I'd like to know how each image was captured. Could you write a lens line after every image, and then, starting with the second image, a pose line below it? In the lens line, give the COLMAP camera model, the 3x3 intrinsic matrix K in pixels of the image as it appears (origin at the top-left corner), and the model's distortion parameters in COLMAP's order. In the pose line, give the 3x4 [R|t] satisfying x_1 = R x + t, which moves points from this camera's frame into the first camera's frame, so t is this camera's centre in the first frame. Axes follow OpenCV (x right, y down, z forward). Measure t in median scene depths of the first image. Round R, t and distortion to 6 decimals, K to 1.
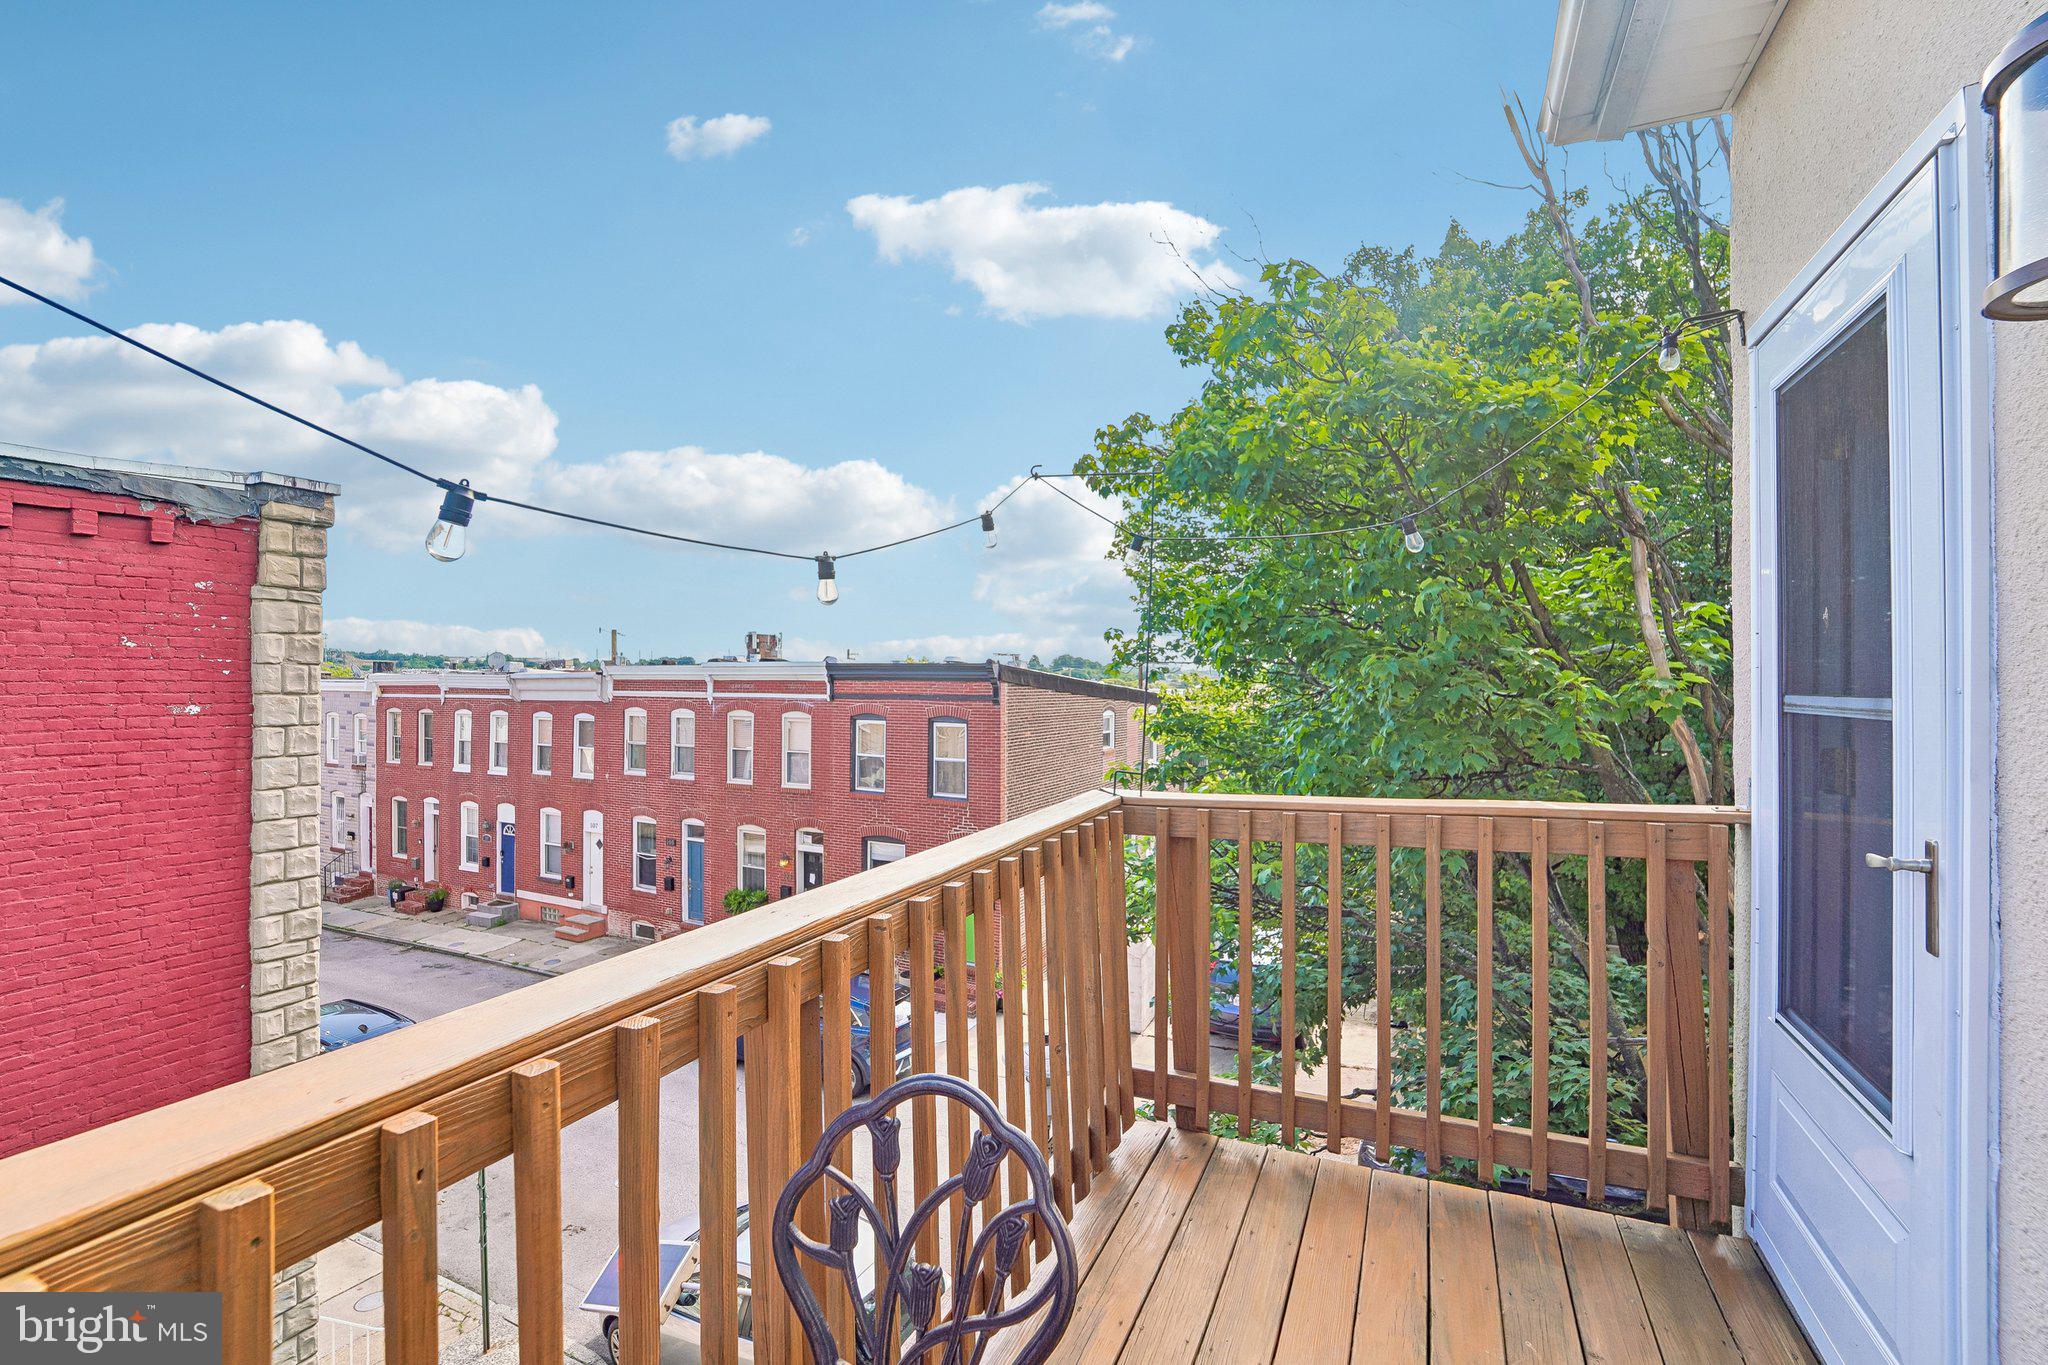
lens RADIAL K [[855.8, 0, 1024.6], [0, 855.8, 696.6], [0, 0, 1]] dist [-0.001951, -0.000165]
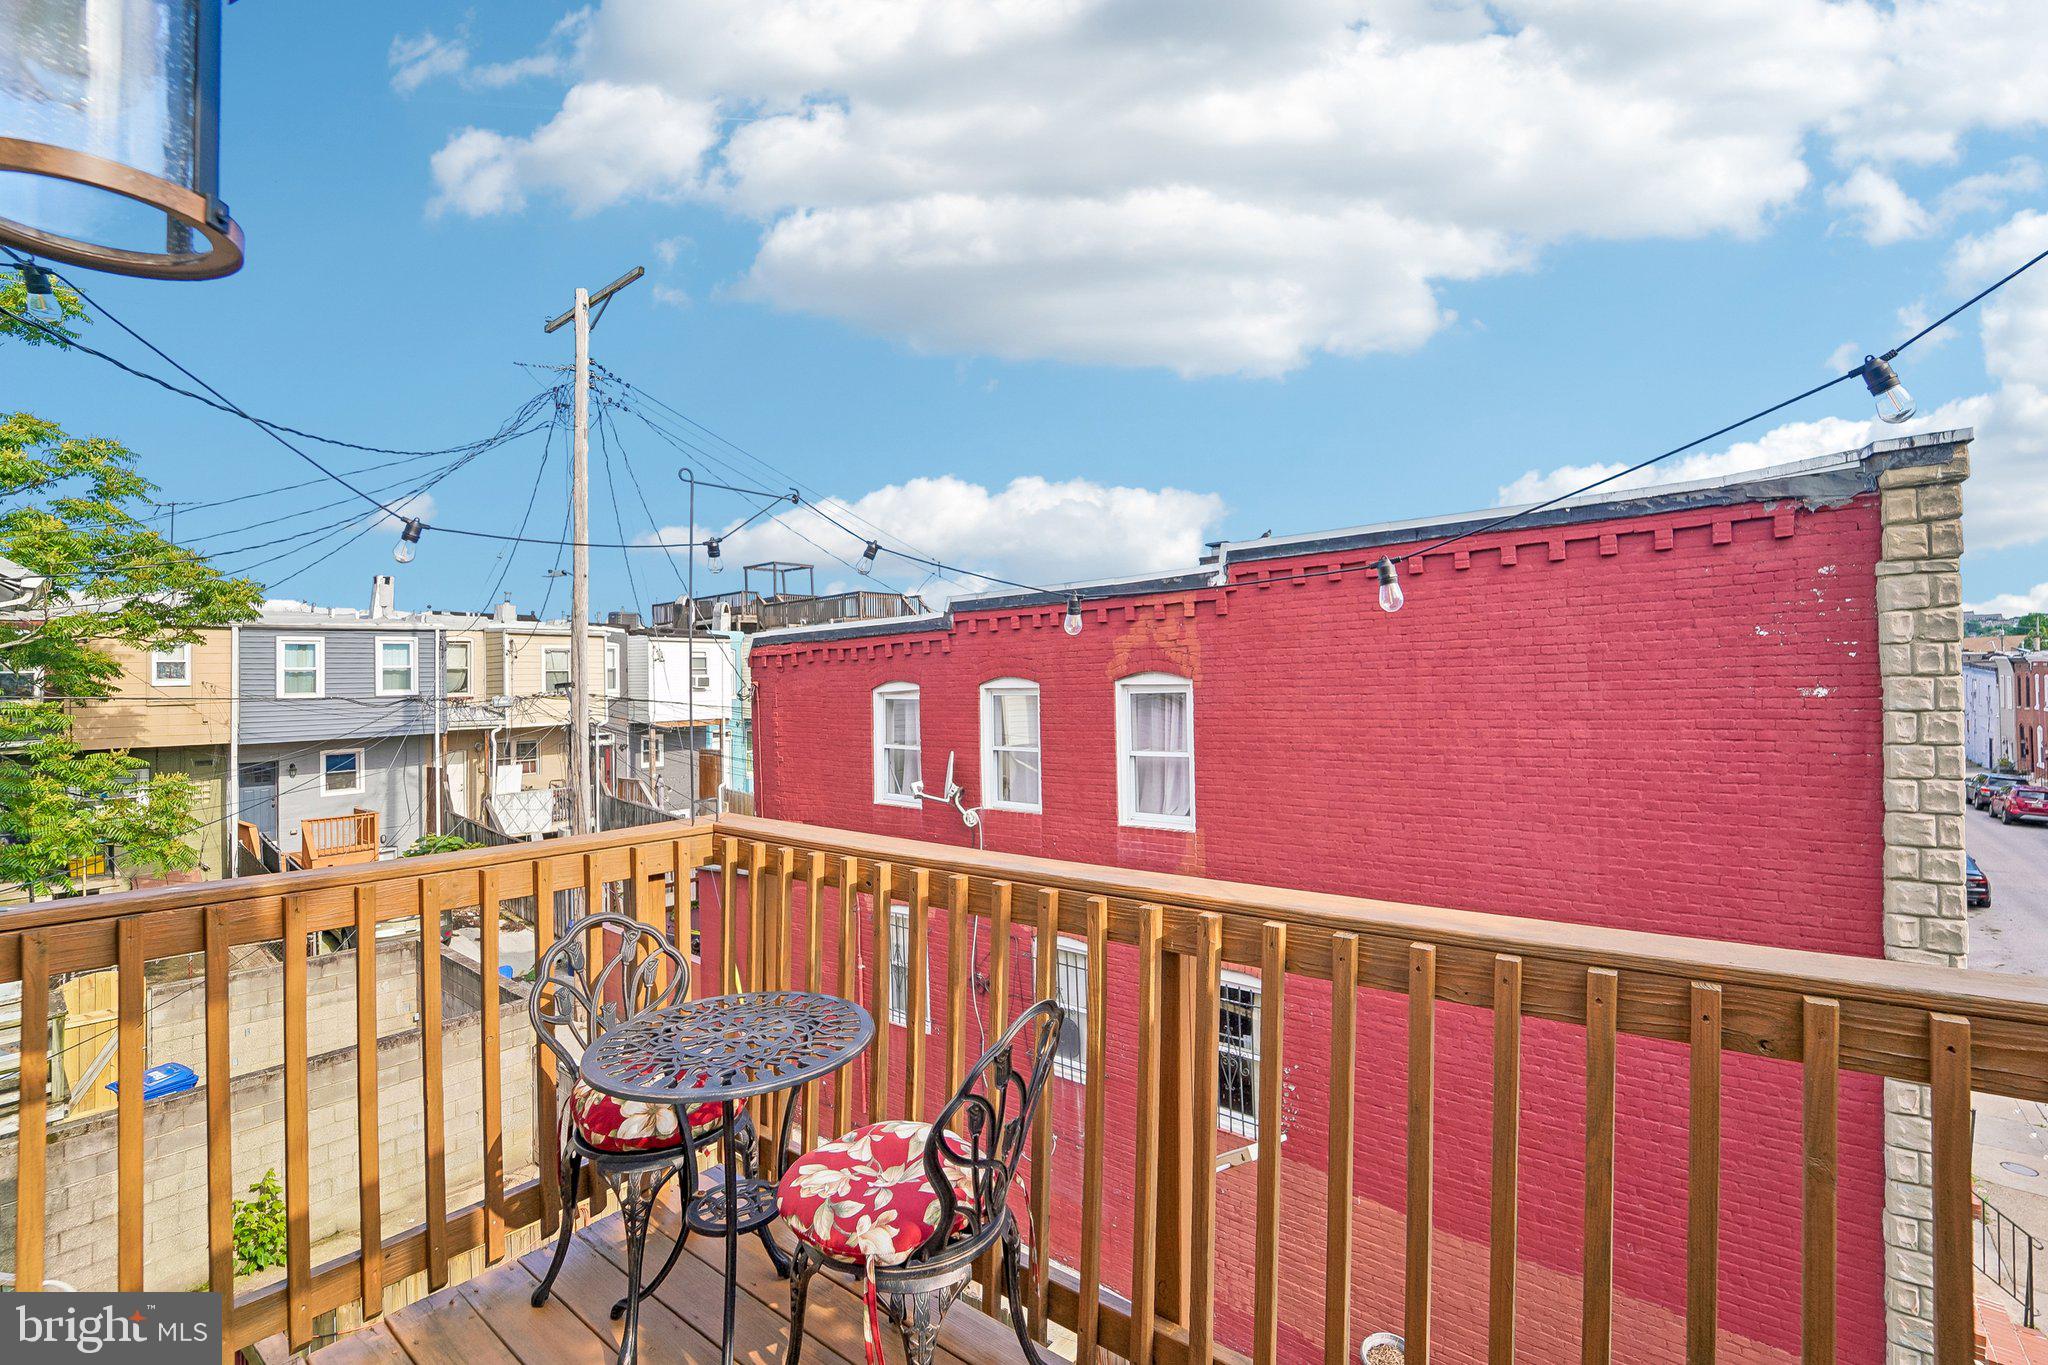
lens RADIAL K [[855.8, 0, 1023.0], [0, 855.8, 692.9], [0, 0, 1]] dist [-0.001951, -0.000165]
pose [[-0.214805, 0.006635, -0.976634, 0.235487], [0.006071, 0.999967, 0.005458, 0.004645], [0.976638, -0.004757, -0.214838, 0.274155]]
